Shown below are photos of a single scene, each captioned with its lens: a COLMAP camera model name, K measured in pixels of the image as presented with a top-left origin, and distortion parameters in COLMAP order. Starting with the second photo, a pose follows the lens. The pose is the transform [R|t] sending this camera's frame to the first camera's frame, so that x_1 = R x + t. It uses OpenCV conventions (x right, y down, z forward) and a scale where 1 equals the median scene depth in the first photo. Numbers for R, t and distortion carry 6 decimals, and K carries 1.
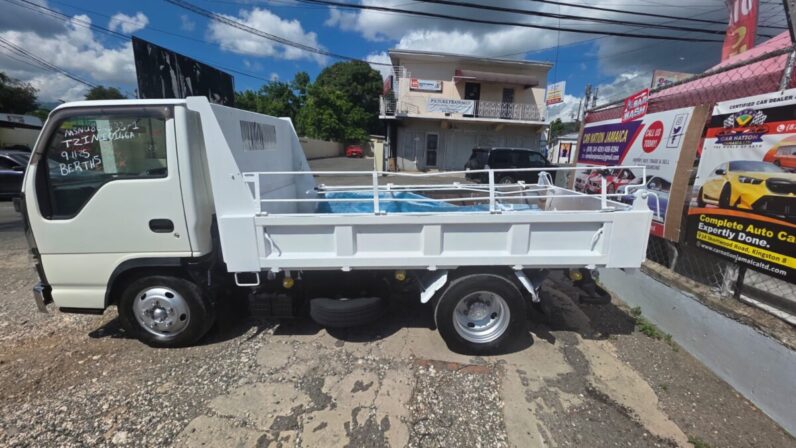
lens RADIAL K [[315.1, 0, 399.6], [0, 315.1, 220.1], [0, 0, 1]] dist [0.006135, -0.001818]
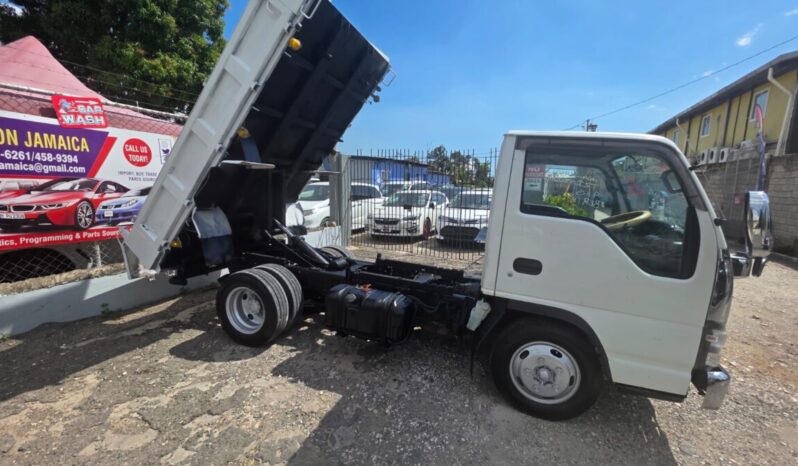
lens RADIAL K [[328.9, 0, 398.0], [0, 328.9, 226.7], [0, 0, 1]] dist [0.004811, -0.000742]
pose [[-0.944829, -0.098346, 0.312452, -0.650946], [0.013148, 0.941710, 0.336169, -0.556358], [-0.327300, 0.321731, -0.888462, 2.555533]]
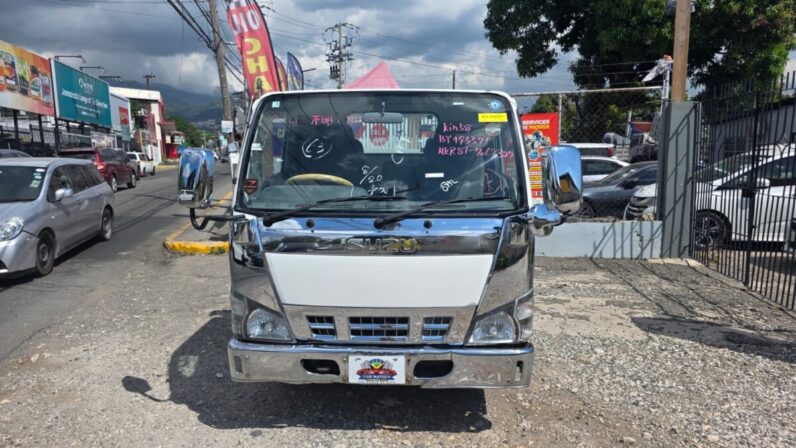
lens RADIAL K [[533.8, 0, 399.4], [0, 533.8, 228.0], [0, 0, 1]] dist [0.052661, -0.046425]
pose [[0.026408, -0.164916, 0.985954, -2.355334], [0.224016, 0.962190, 0.154941, -0.297313], [-0.974228, 0.216777, 0.062354, 1.190928]]
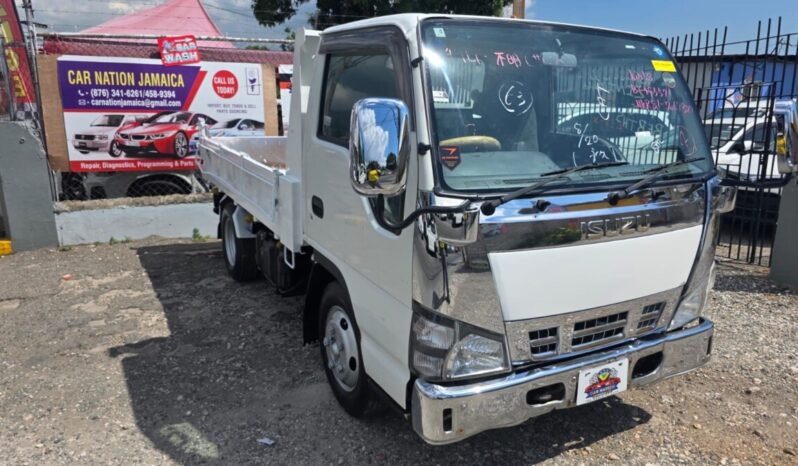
lens RADIAL K [[559.0, 0, 402.2], [0, 559.0, 231.8], [0, 0, 1]] dist [0.045607, -0.043014]
pose [[-0.482258, -0.213090, 0.849718, -1.851786], [0.176519, 0.926433, 0.332511, -0.464638], [-0.858061, 0.310347, -0.409165, 2.023222]]
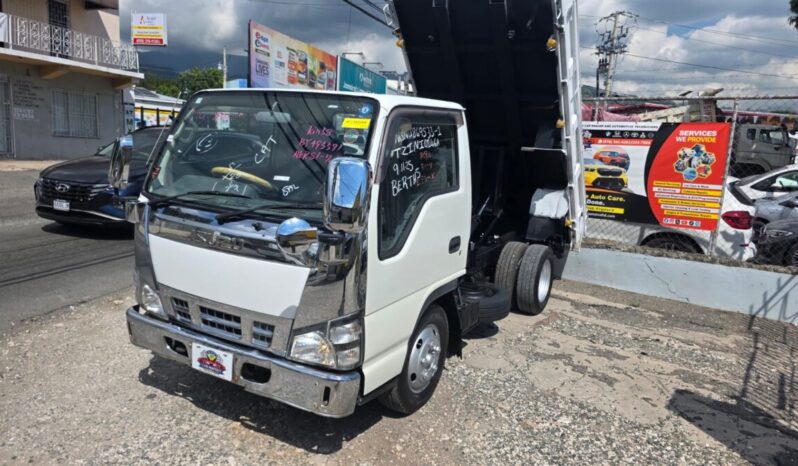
lens RADIAL K [[559.0, 0, 407.6], [0, 559.0, 232.3], [0, 0, 1]] dist [0.045607, -0.043014]
pose [[0.487404, -0.131865, 0.863162, -2.084113], [0.138121, 0.987729, 0.072901, -0.142383], [-0.862183, 0.083688, 0.499636, 0.322027]]
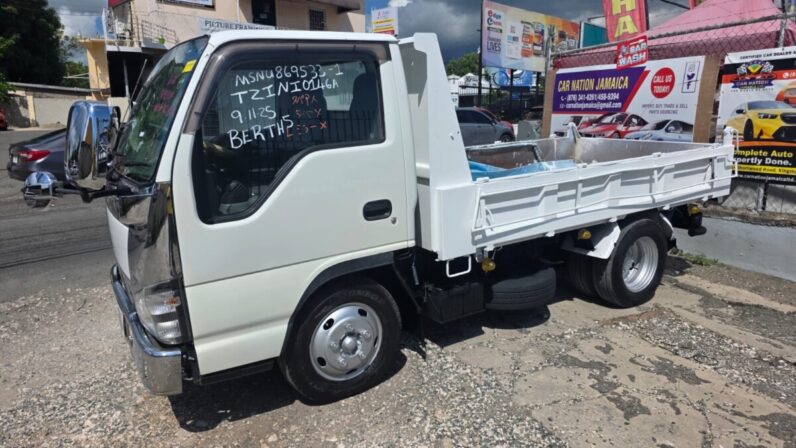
lens RADIAL K [[533.8, 0, 398.1], [0, 533.8, 225.6], [0, 0, 1]] dist [0.052661, -0.046425]
pose [[0.839686, -0.142182, 0.524129, -1.310423], [0.144221, 0.988846, 0.037198, 0.014428], [-0.523572, 0.044356, 0.850826, -0.054307]]
